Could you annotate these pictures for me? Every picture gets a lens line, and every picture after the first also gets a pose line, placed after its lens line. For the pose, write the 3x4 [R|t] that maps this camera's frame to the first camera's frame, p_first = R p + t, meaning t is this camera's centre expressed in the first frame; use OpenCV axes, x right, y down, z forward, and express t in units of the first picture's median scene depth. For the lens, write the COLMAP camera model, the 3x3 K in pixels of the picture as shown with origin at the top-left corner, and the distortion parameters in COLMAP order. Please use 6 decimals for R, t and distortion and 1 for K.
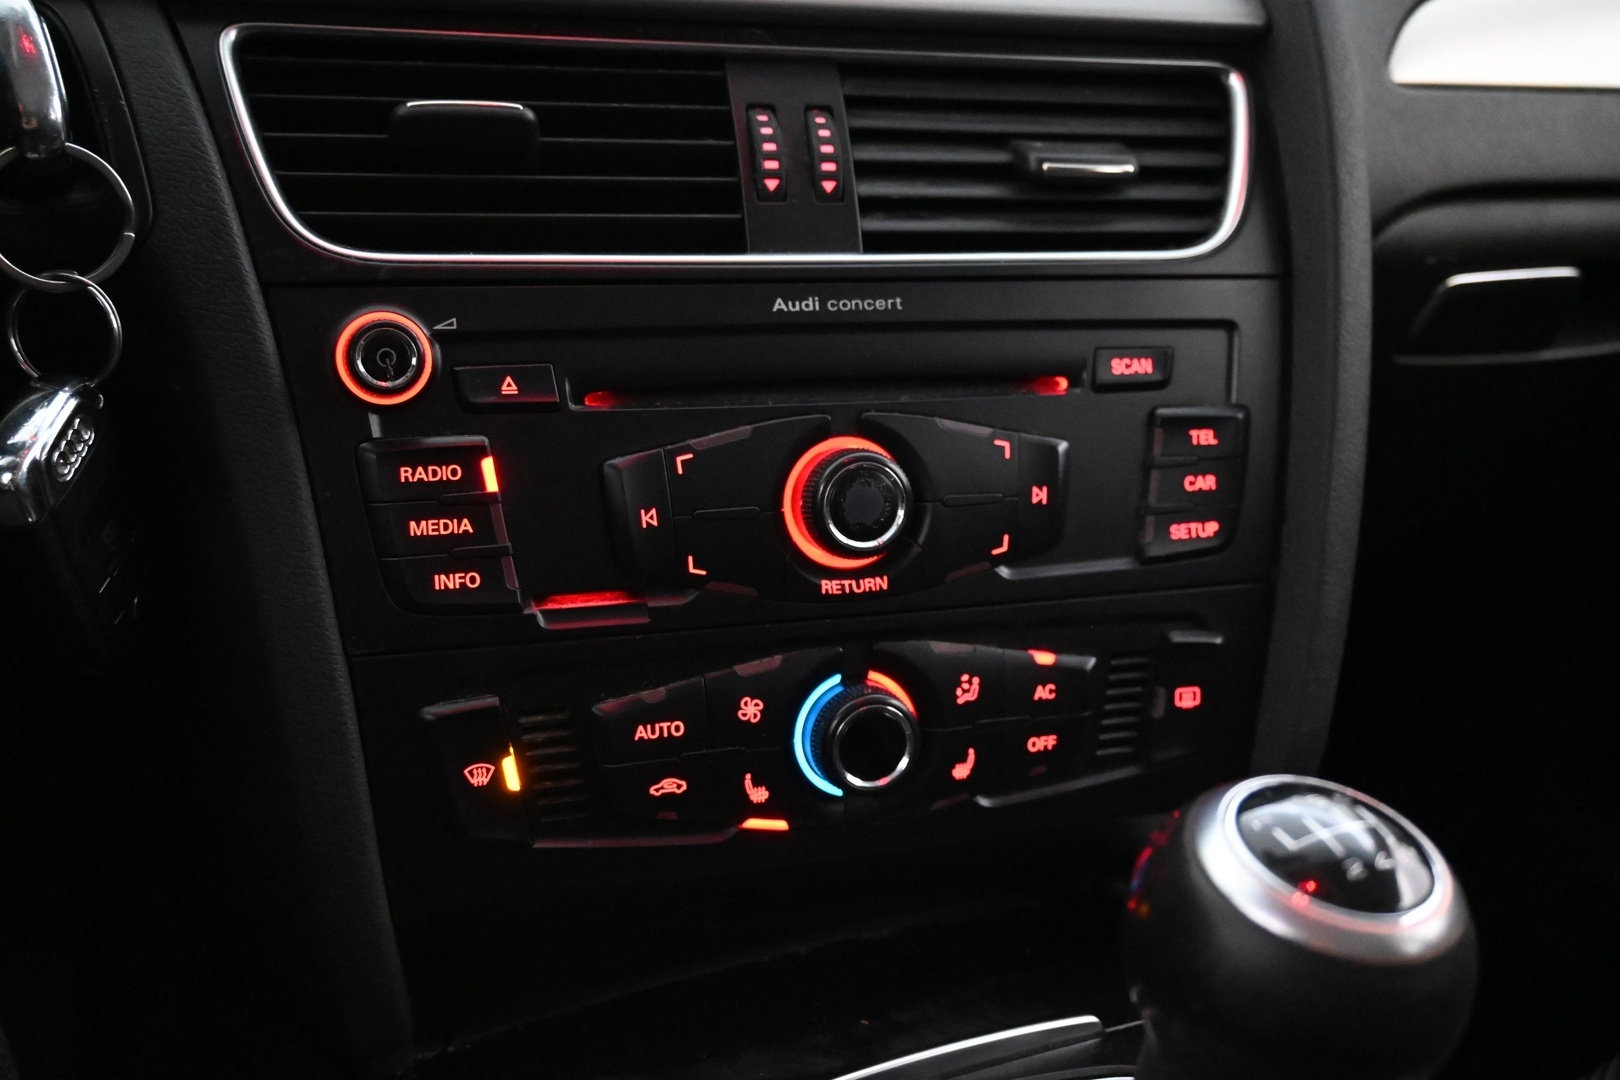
lens RADIAL K [[1538.9, 0, 823.9], [0, 1538.9, 549.7], [0, 0, 1]] dist [-0.023807, 0.000000]
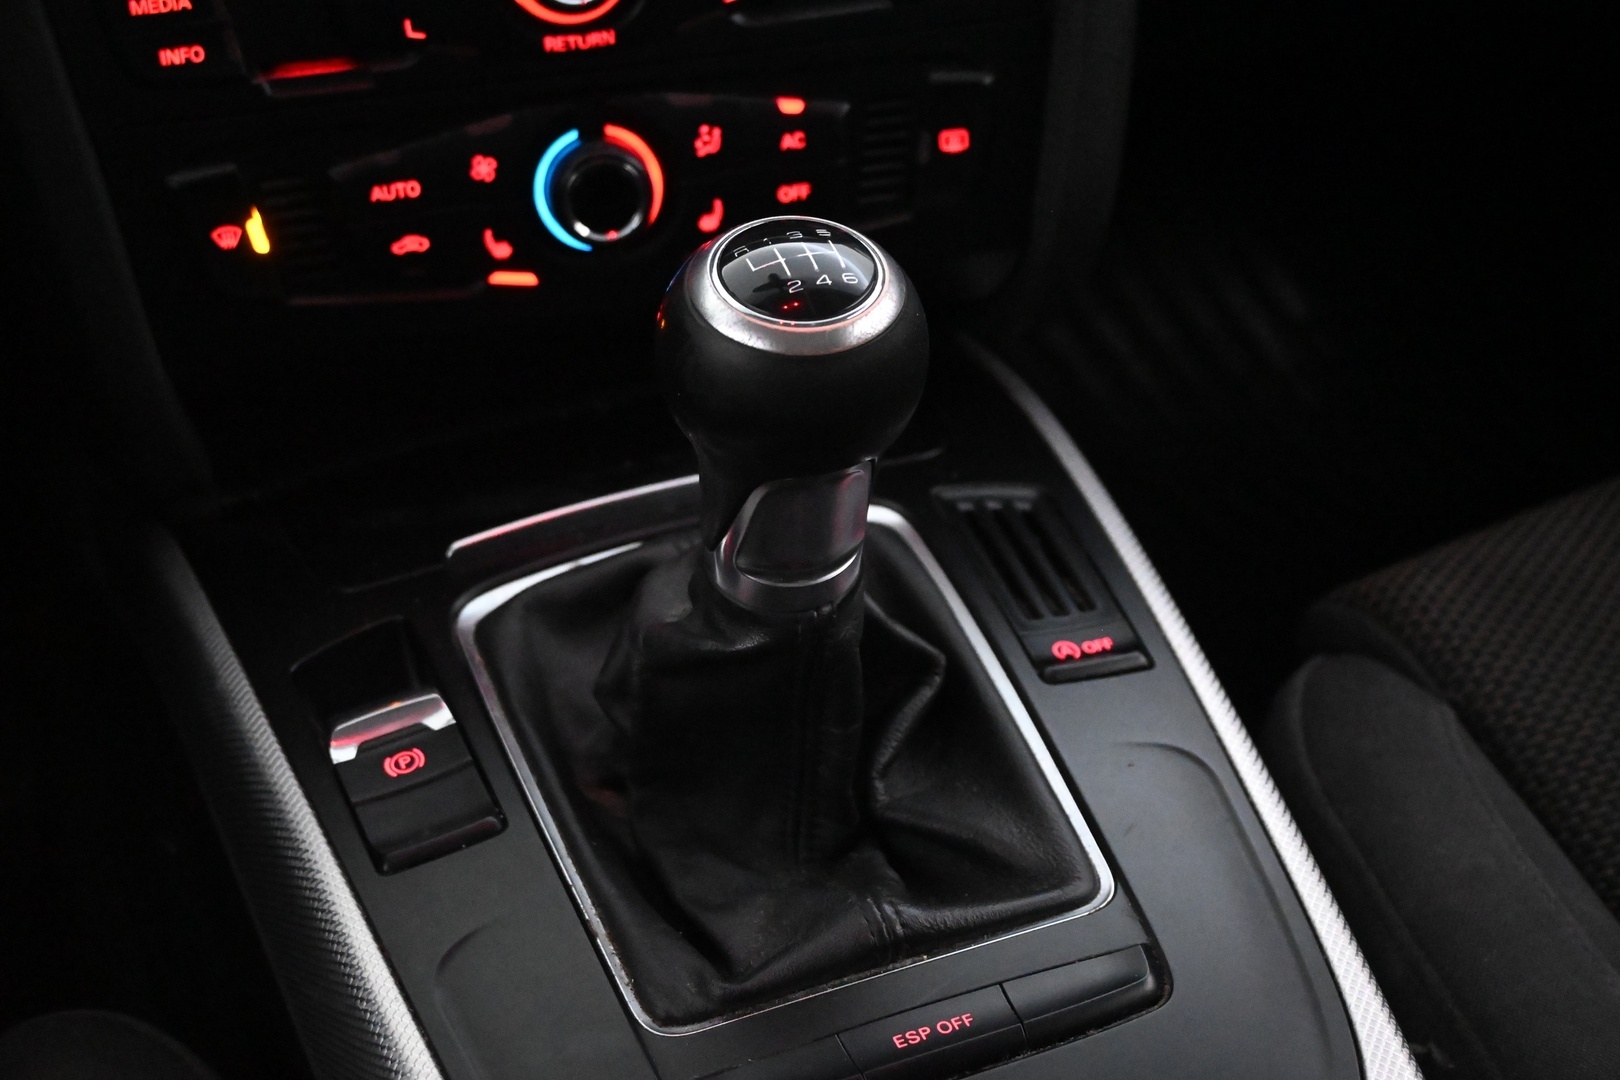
lens RADIAL K [[2260.0, 0, 811.2], [0, 2260.0, 540.7], [0, 0, 1]] dist [0.007299, 0.000000]
pose [[0.991534, -0.007452, -0.129635, 0.363709], [0.043169, 0.960483, 0.274969, -0.063968], [0.122464, -0.278237, 0.952673, -0.489588]]
